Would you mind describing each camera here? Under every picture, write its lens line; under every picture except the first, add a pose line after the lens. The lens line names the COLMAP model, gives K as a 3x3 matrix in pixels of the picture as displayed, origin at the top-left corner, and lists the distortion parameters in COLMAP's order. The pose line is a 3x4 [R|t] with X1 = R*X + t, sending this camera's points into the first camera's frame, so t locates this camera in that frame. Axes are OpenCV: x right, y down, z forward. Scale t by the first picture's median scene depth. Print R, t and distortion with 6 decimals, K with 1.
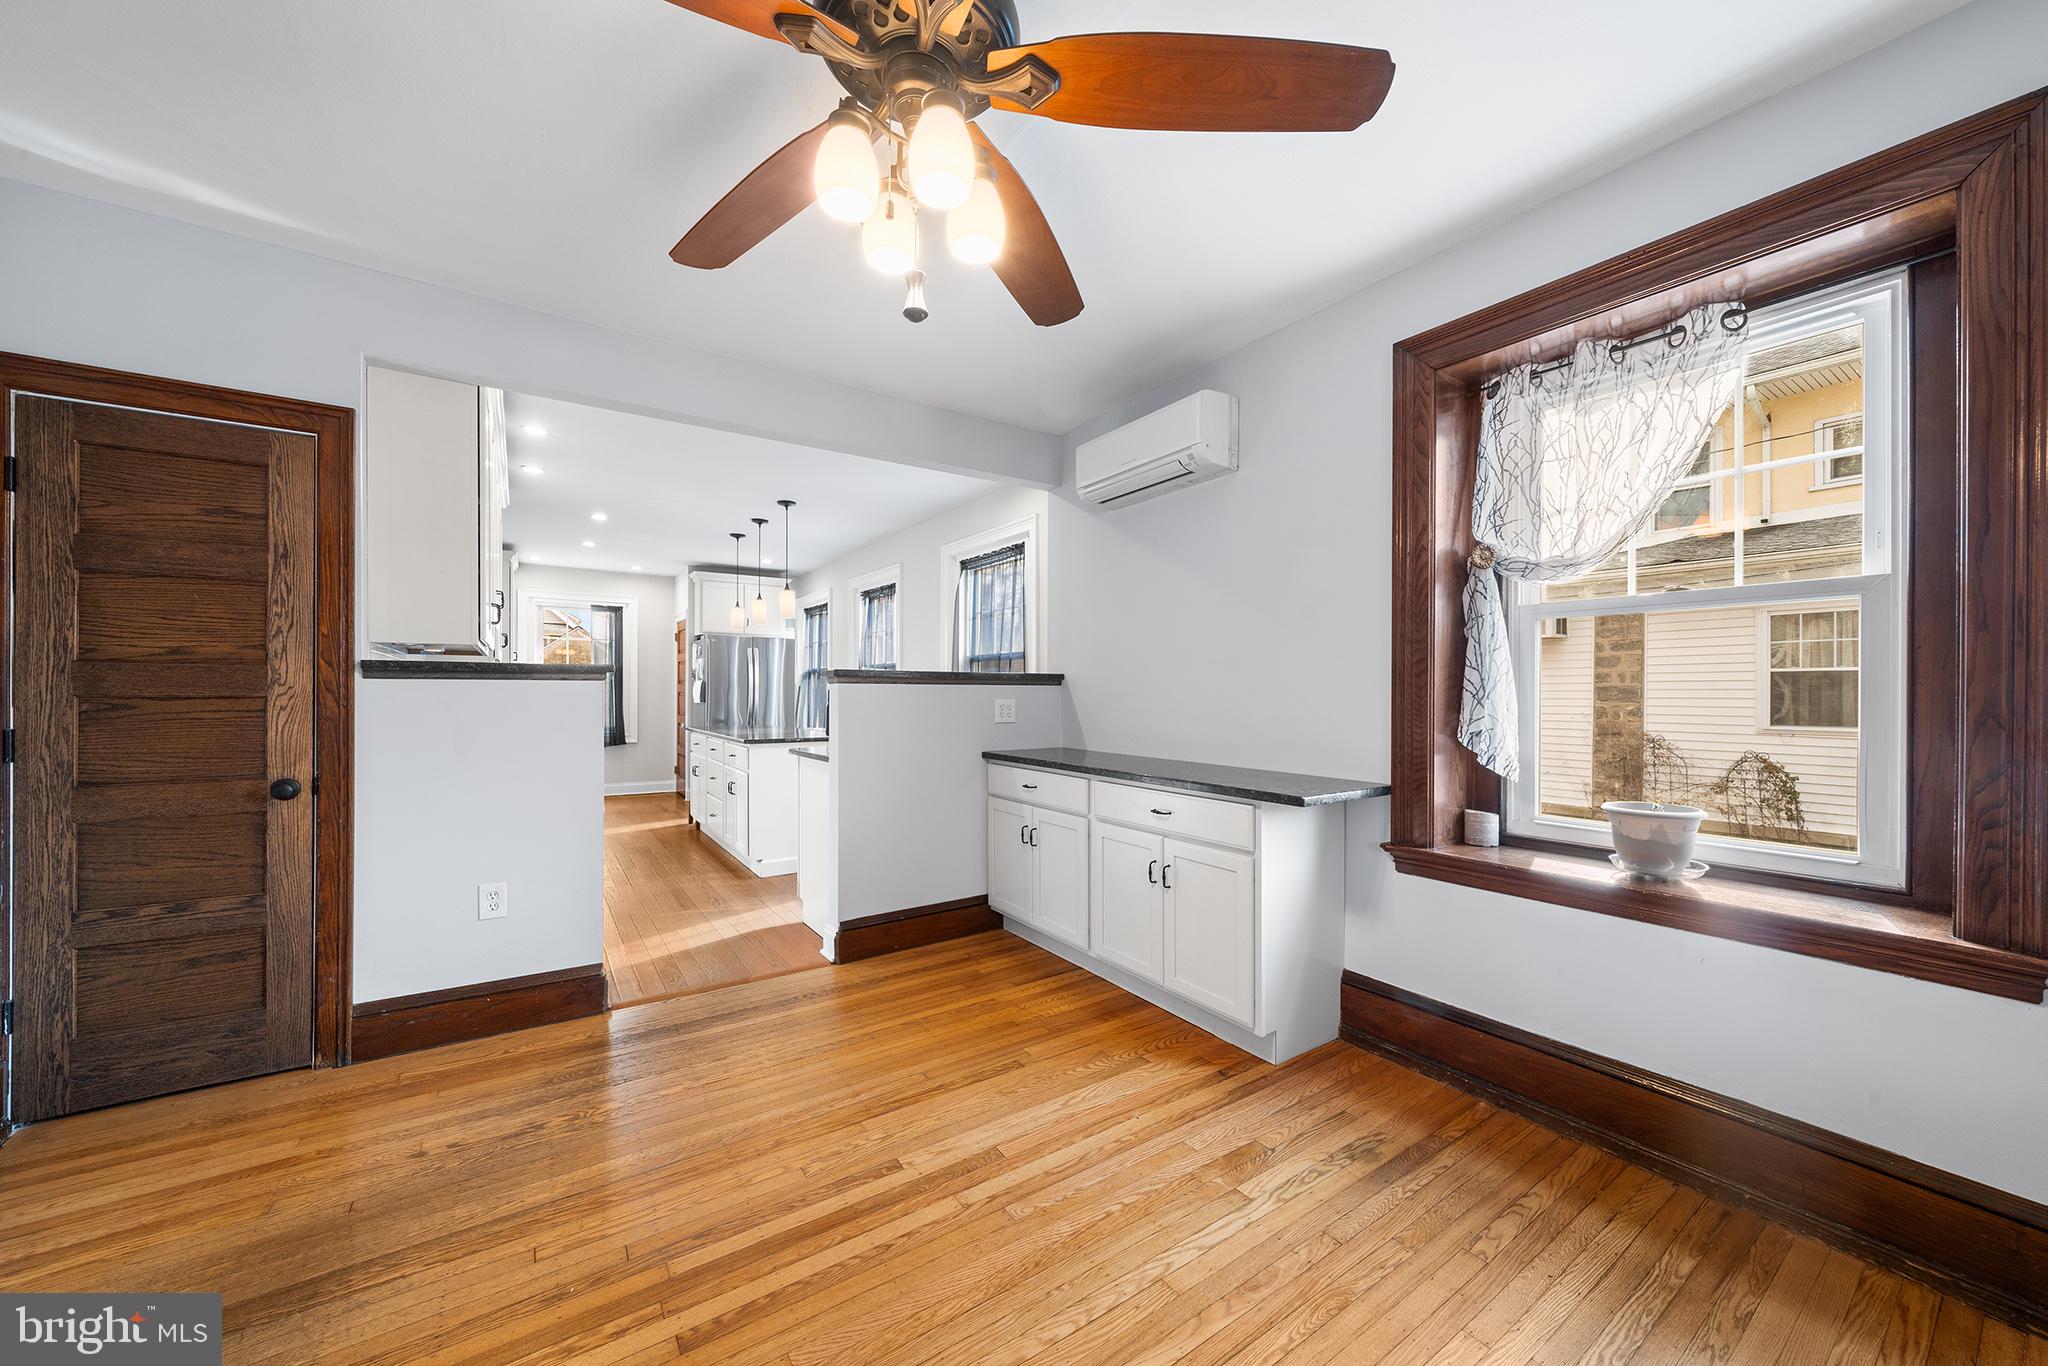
lens RADIAL K [[737.6, 0, 1028.1], [0, 737.6, 698.0], [0, 0, 1]] dist [-0.002685, -0.000198]
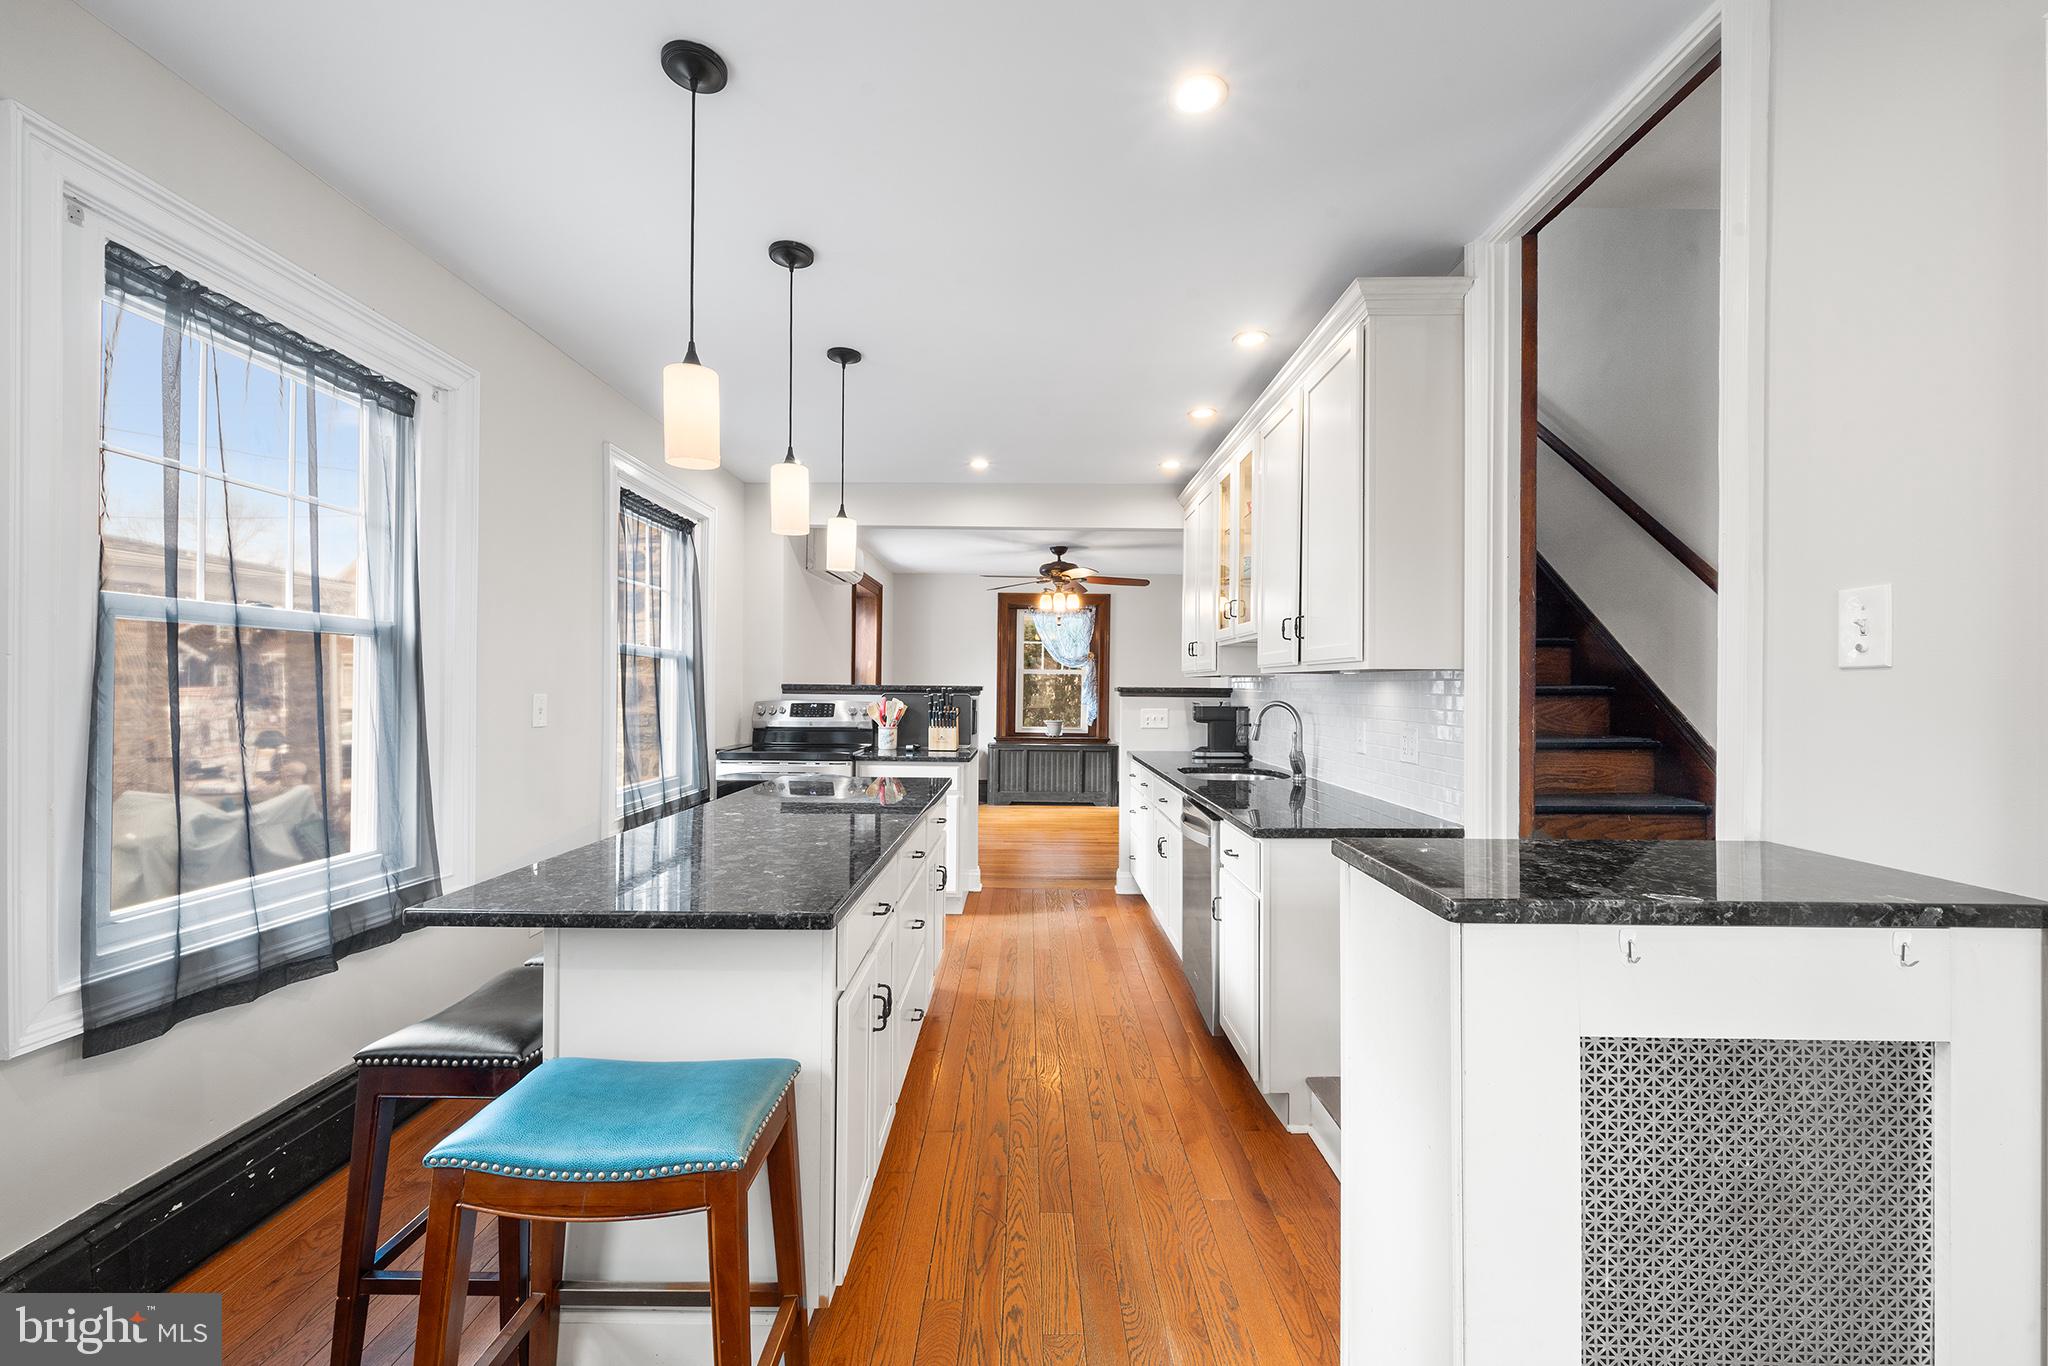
lens RADIAL K [[814.3, 0, 1017.0], [0, 814.3, 688.5], [0, 0, 1]] dist [-0.001497, -0.000093]
pose [[-0.817388, -0.010480, 0.575993, -1.405707], [-0.007719, 0.999944, 0.007239, -0.050300], [-0.576036, 0.001471, -0.817423, 2.570268]]
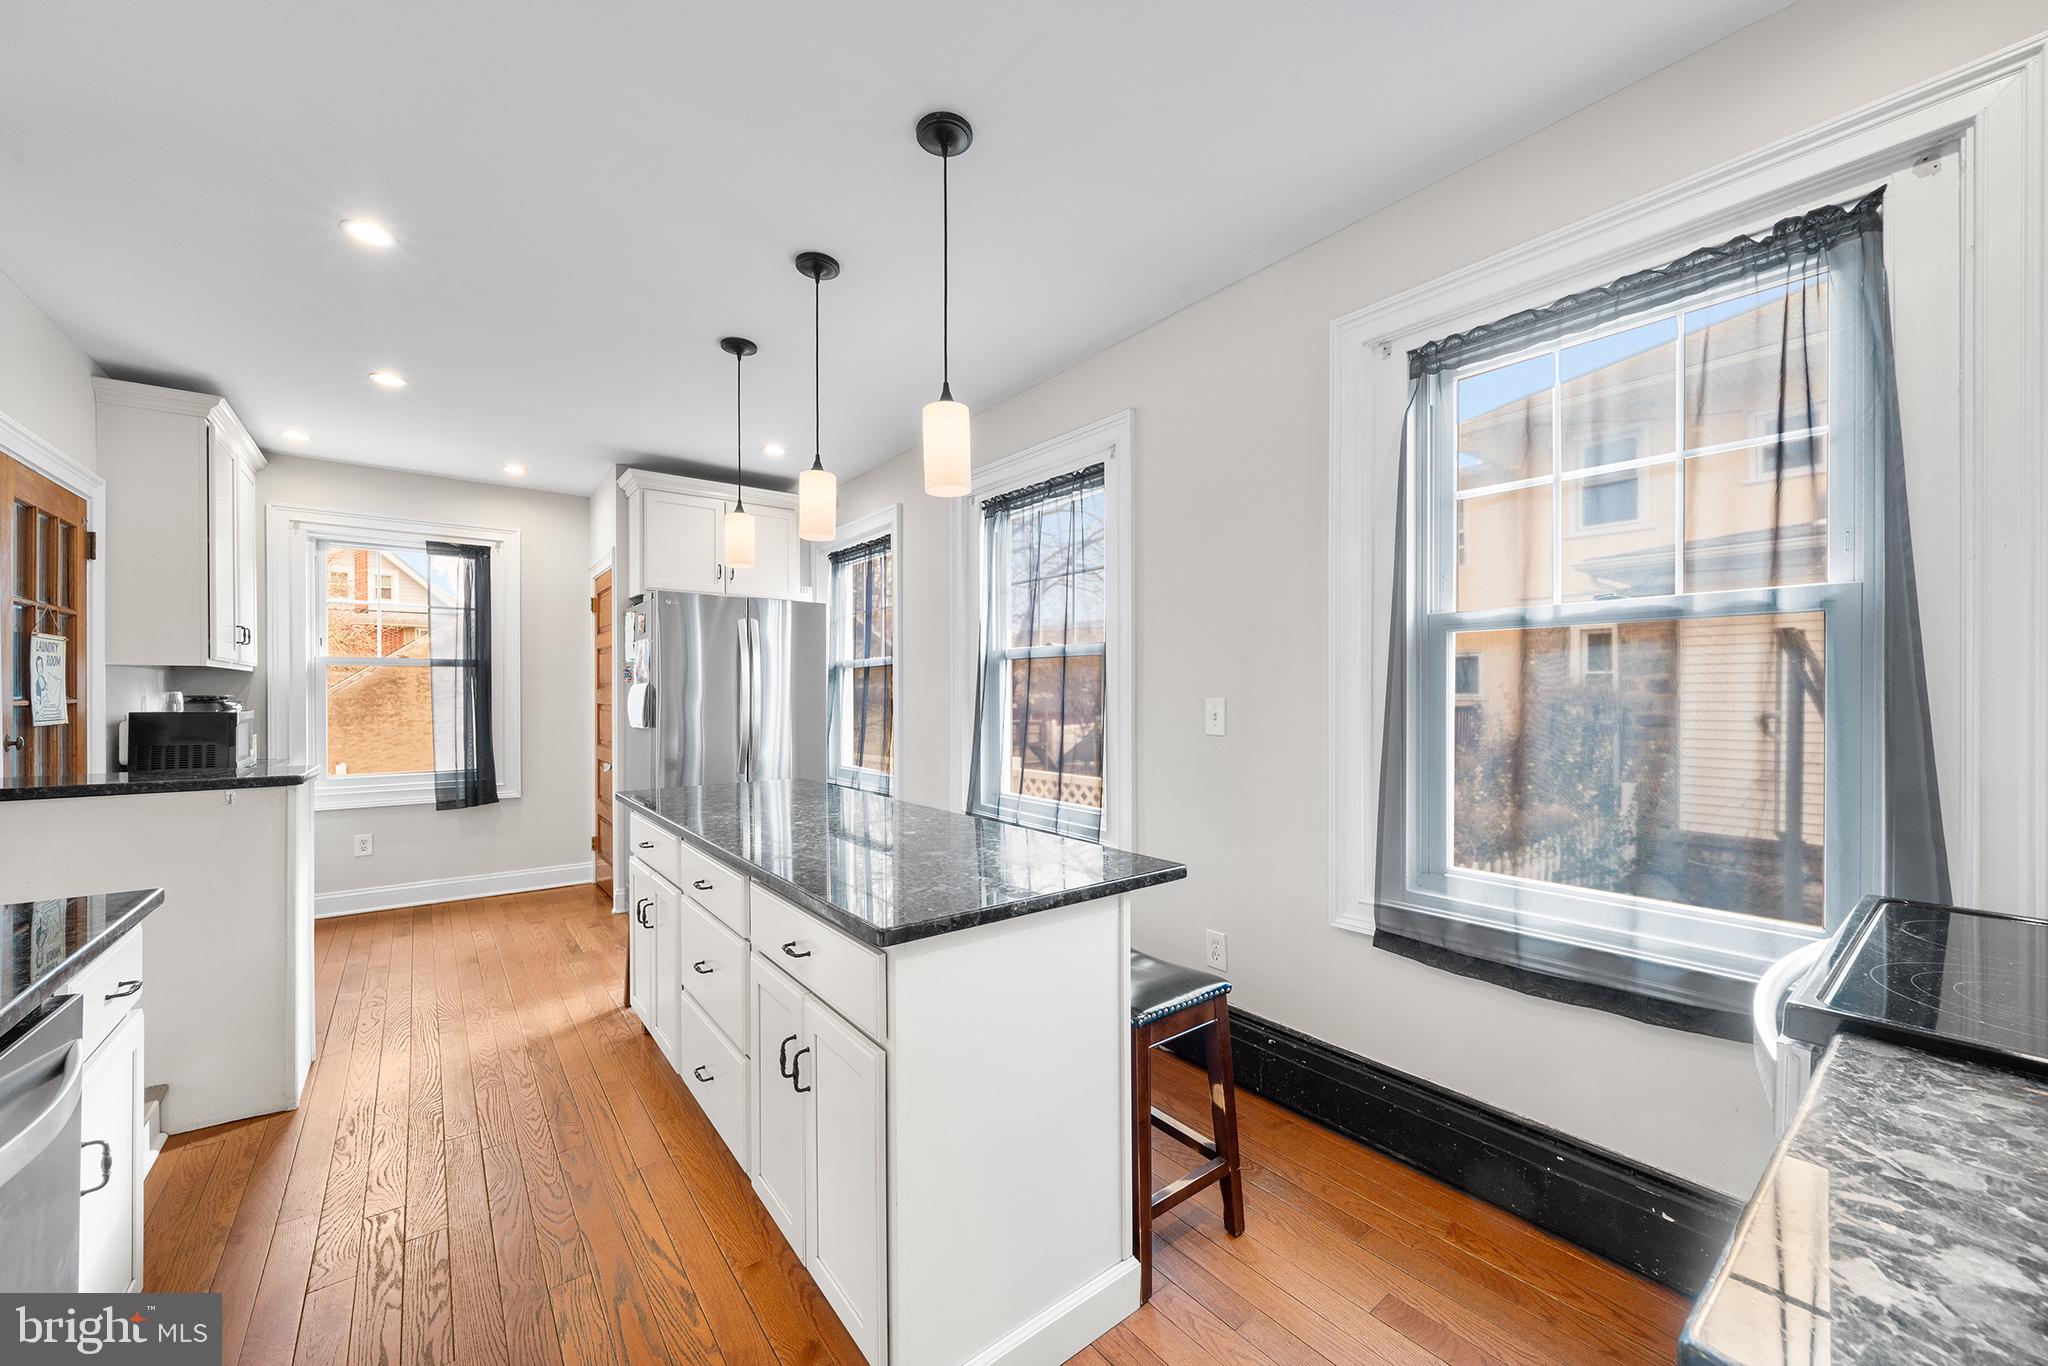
lens RADIAL K [[758.9, 0, 1013.2], [0, 758.9, 696.1], [0, 0, 1]] dist [-0.002254, -0.000148]
pose [[0.998239, -0.007344, 0.058862, -0.582620], [0.007333, 0.999973, 0.000406, -0.035224], [-0.058863, 0.000027, 0.998266, 1.223668]]
